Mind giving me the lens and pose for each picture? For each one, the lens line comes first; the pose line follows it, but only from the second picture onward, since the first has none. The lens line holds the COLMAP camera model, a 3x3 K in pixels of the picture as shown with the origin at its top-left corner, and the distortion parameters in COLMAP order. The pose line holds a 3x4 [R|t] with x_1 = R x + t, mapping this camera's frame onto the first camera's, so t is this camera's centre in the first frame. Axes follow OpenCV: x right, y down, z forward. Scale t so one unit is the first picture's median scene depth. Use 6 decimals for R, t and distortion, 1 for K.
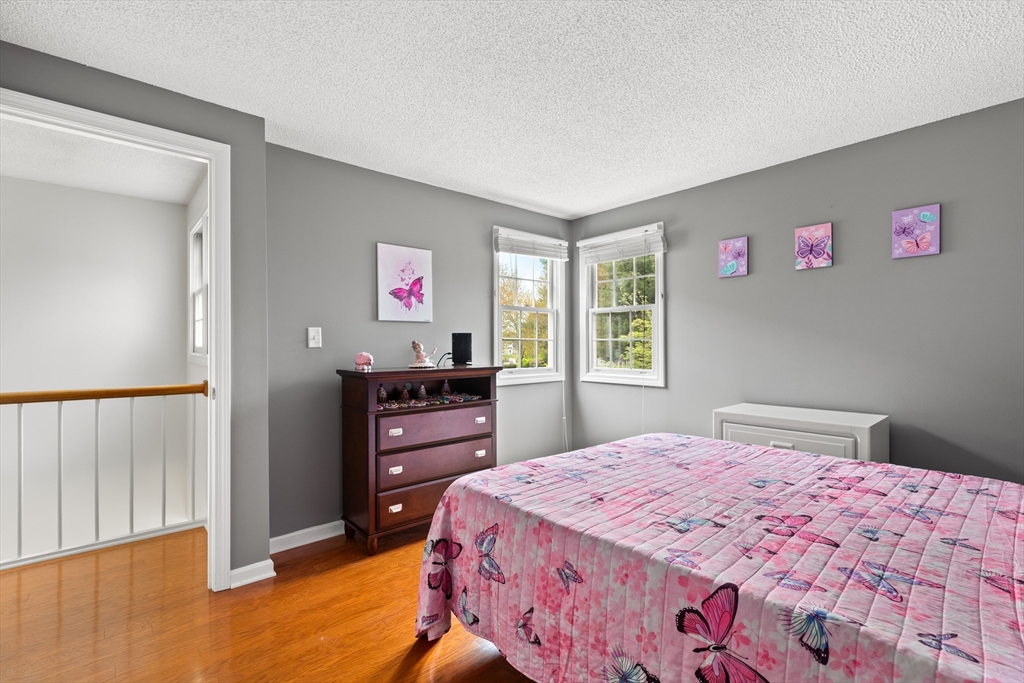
lens RADIAL K [[453.3, 0, 509.8], [0, 453.3, 339.2], [0, 0, 1]] dist [0.000102, -0.000187]
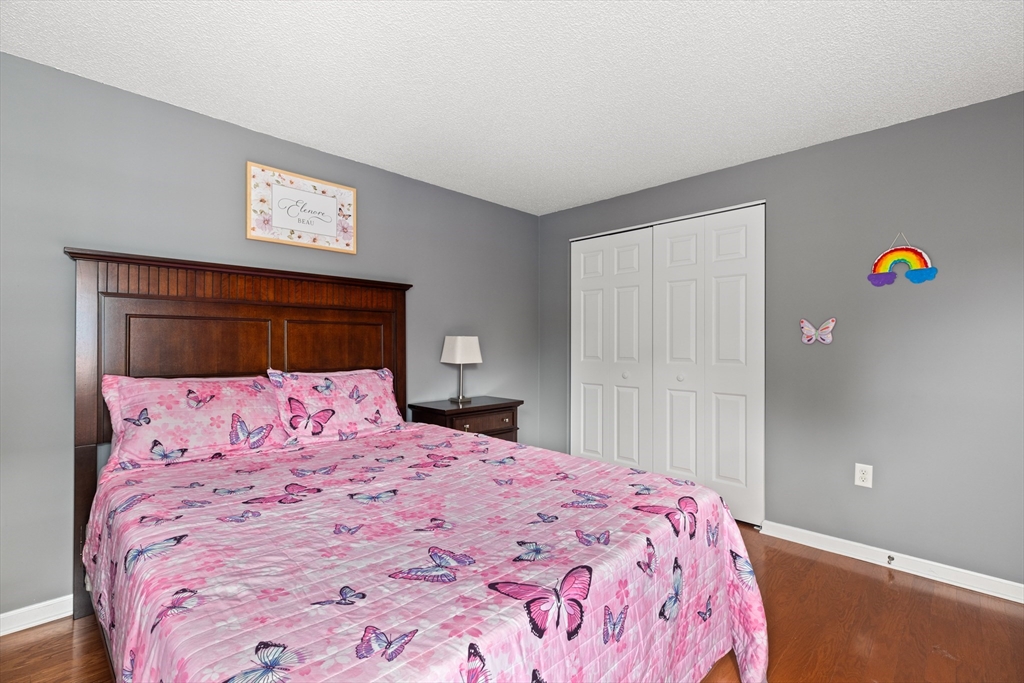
lens RADIAL K [[453.3, 0, 509.8], [0, 453.3, 339.2], [0, 0, 1]] dist [0.000102, -0.000187]
pose [[-0.998798, 0.001858, -0.048989, 0.248966], [0.002835, 0.999798, -0.019880, 0.019711], [0.048942, -0.019995, -0.998601, 1.376739]]
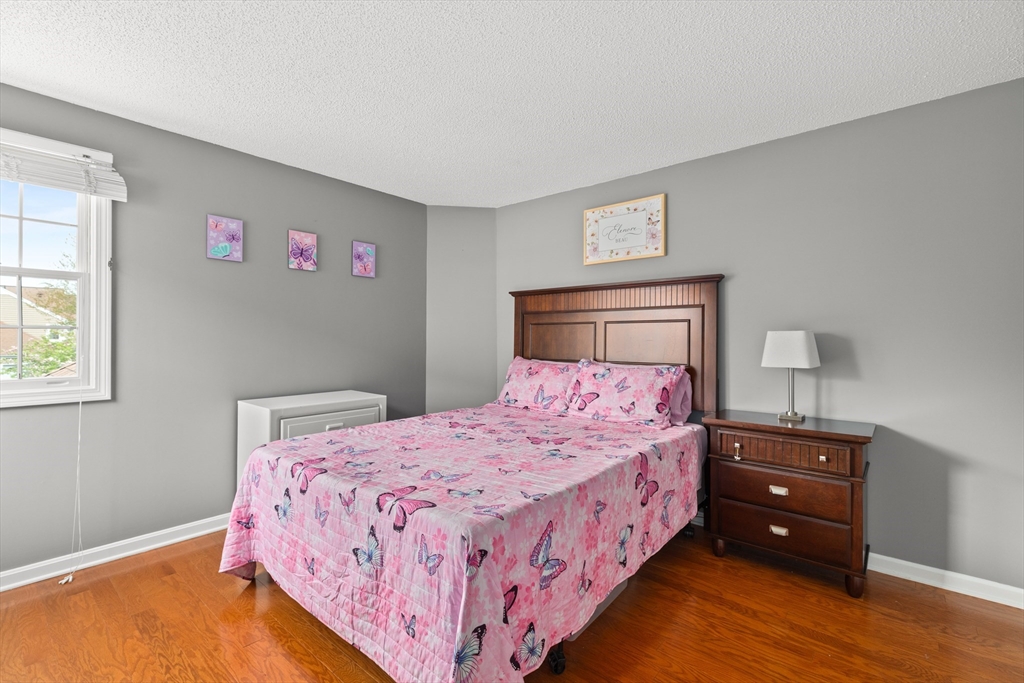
lens RADIAL K [[453.3, 0, 509.8], [0, 453.3, 339.2], [0, 0, 1]] dist [0.000102, -0.000187]
pose [[-0.128942, 0.002476, 0.991649, -0.602546], [-0.014370, 0.999887, -0.004366, 0.014813], [-0.991548, -0.014813, -0.128892, 0.749057]]
